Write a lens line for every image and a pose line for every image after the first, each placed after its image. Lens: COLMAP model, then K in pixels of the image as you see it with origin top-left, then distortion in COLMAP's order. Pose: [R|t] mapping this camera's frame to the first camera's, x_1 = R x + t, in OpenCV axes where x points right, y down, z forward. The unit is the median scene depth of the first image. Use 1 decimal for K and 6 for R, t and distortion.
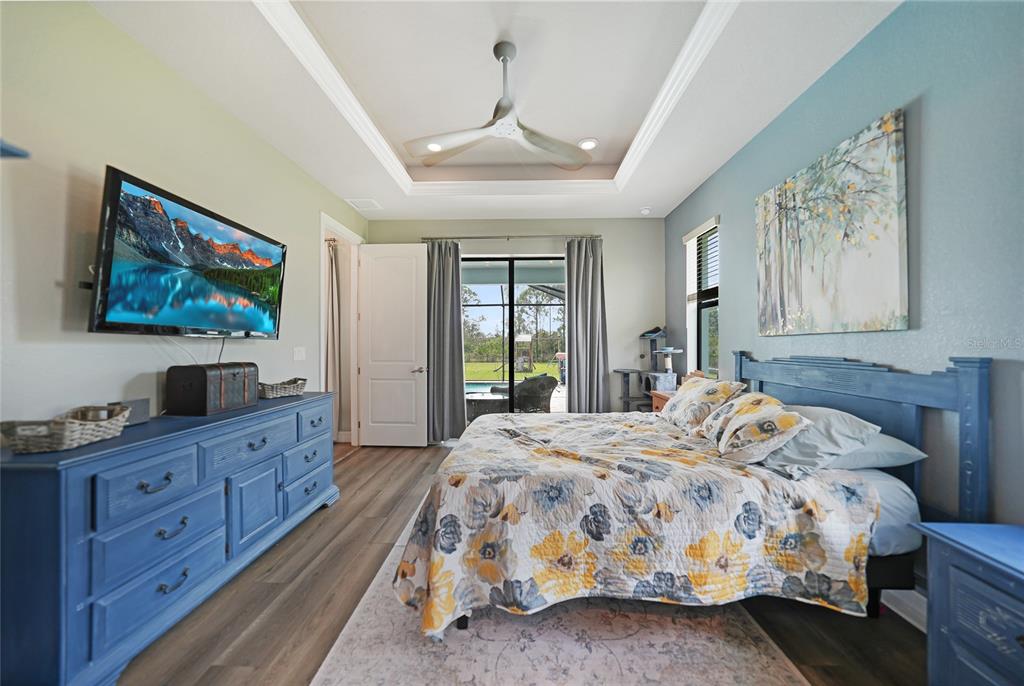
lens RADIAL K [[361.7, 0, 511.7], [0, 361.7, 343.8], [0, 0, 1]] dist [-0.010341, 0.000601]
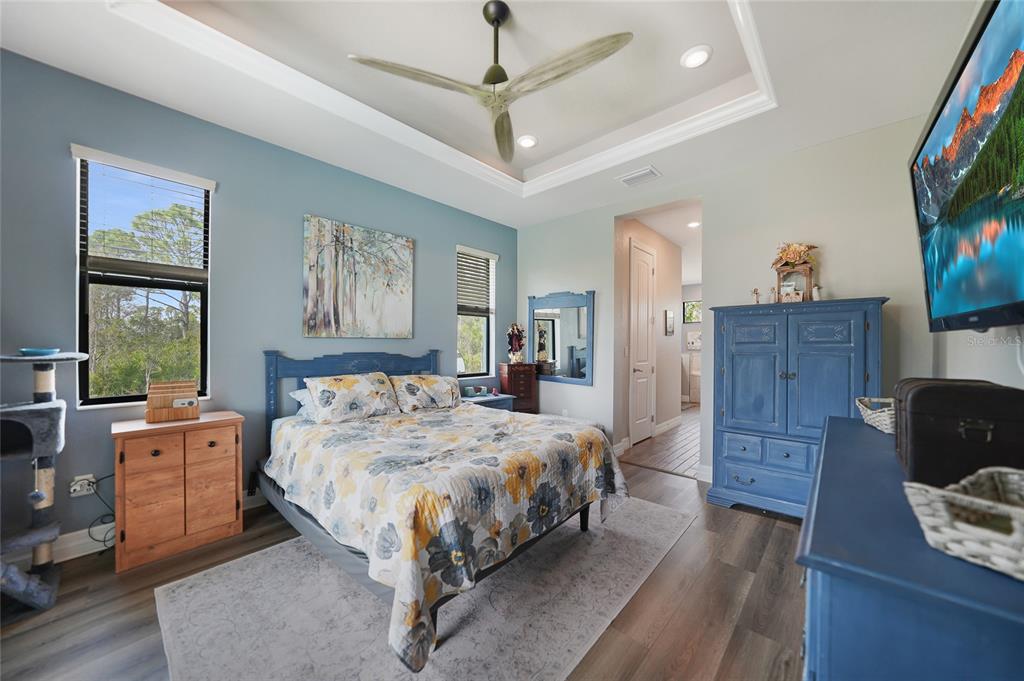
lens RADIAL K [[361.7, 0, 512.9], [0, 361.7, 343.9], [0, 0, 1]] dist [-0.010341, 0.000601]
pose [[-0.761758, -0.000746, 0.647861, -0.611645], [-0.004339, 0.999983, -0.003950, 0.002161], [-0.647847, -0.005820, -0.761748, 1.631154]]
